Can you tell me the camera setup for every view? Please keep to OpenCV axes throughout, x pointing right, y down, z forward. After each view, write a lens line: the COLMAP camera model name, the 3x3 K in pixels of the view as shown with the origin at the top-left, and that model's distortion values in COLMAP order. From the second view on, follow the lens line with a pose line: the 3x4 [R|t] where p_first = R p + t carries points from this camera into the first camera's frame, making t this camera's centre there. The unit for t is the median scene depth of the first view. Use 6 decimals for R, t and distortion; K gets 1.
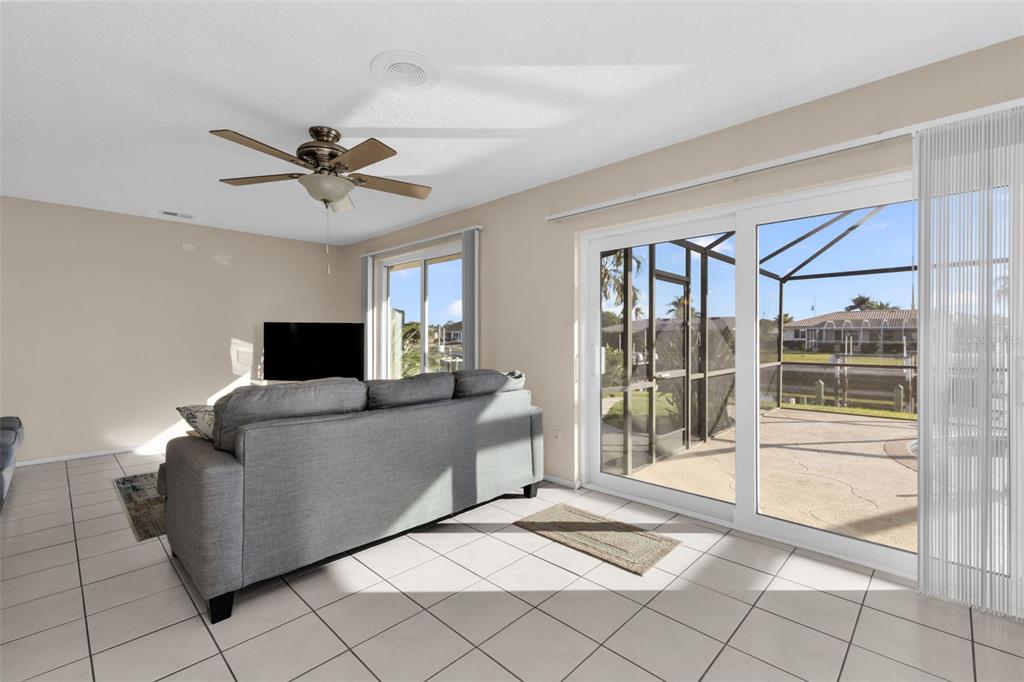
lens RADIAL K [[447.7, 0, 511.9], [0, 447.7, 333.7], [0, 0, 1]] dist [0.014785, -0.000184]
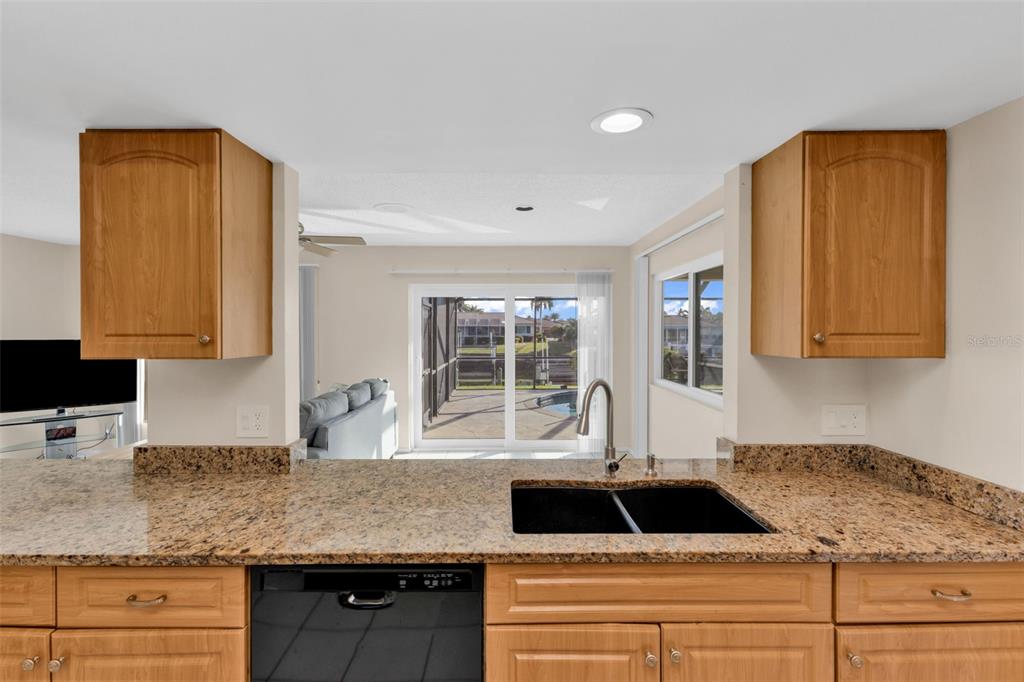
lens RADIAL K [[447.7, 0, 511.9], [0, 447.7, 333.7], [0, 0, 1]] dist [0.014785, -0.000184]
pose [[0.705652, -0.005232, 0.708539, -0.456685], [-0.005570, 0.999901, 0.012930, -0.052743], [-0.708536, -0.013071, 0.705553, -0.210339]]
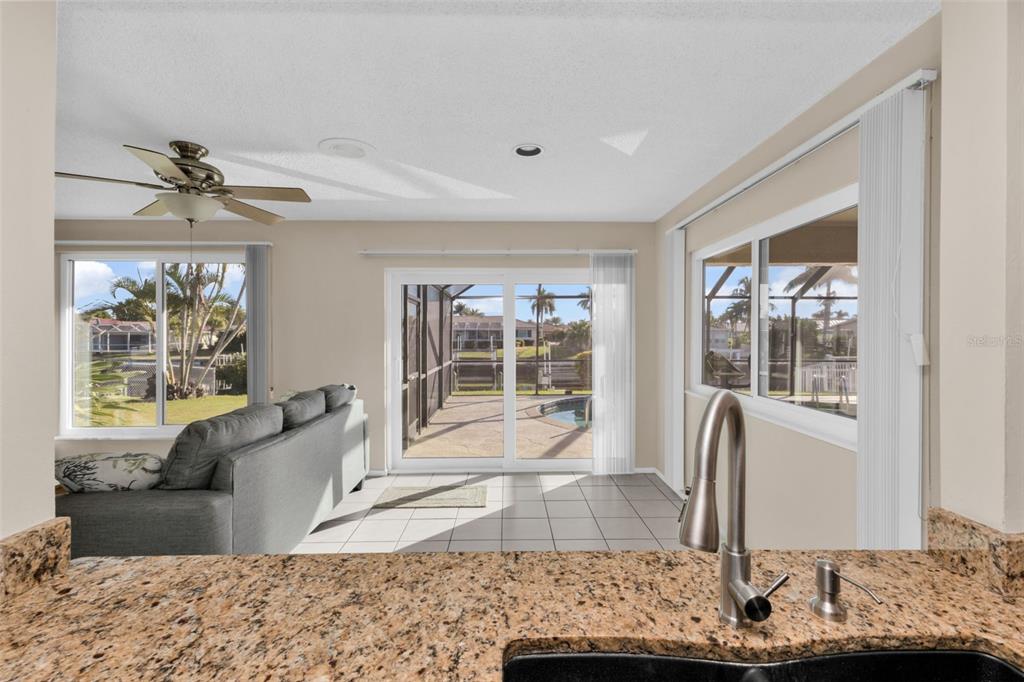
lens RADIAL K [[447.7, 0, 511.9], [0, 447.7, 333.7], [0, 0, 1]] dist [0.014785, -0.000184]
pose [[0.707356, 0.001295, 0.706856, -0.319412], [-0.004861, 0.999984, 0.003032, -0.033168], [-0.706841, -0.005581, 0.707351, -0.076938]]
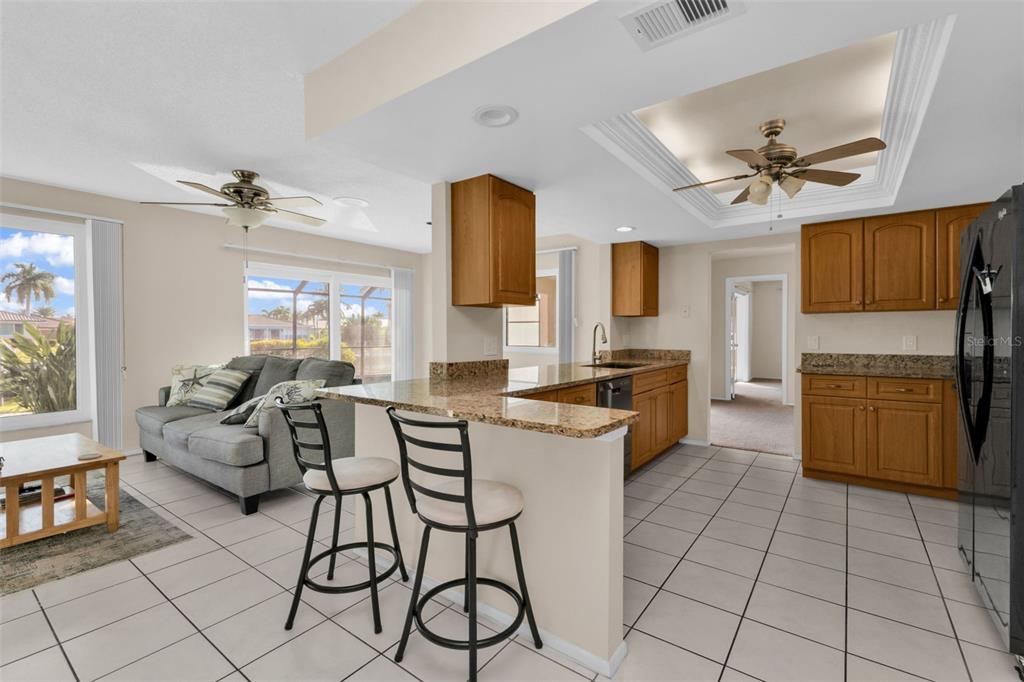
lens RADIAL K [[448.7, 0, 526.4], [0, 448.7, 336.2], [0, 0, 1]] dist [0.010127, -0.001063]
pose [[-0.154737, -0.008545, 0.987919, -0.951436], [-0.005175, 0.999956, 0.007839, 0.001212], [-0.987942, -0.003899, -0.154775, 0.215936]]
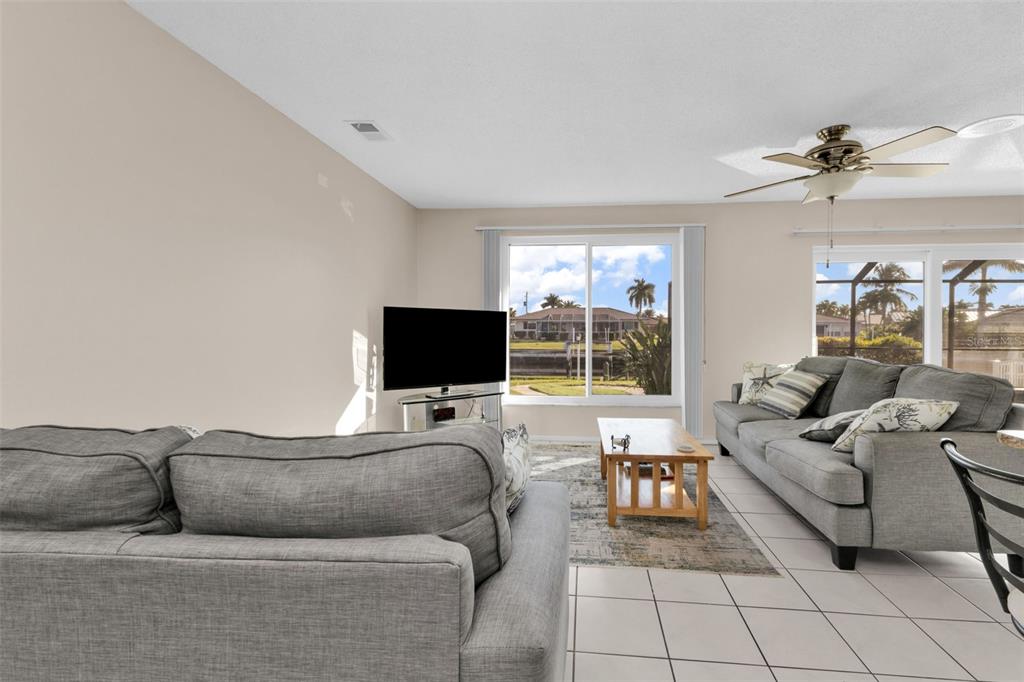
lens RADIAL K [[463.8, 0, 539.2], [0, 463.8, 327.4], [0, 0, 1]] dist [0.008750, -0.000085]
pose [[0.778019, 0.003046, 0.628233, -0.845579], [-0.007270, 0.999965, 0.004155, 0.001614], [-0.628198, -0.007800, 0.778014, 0.308751]]
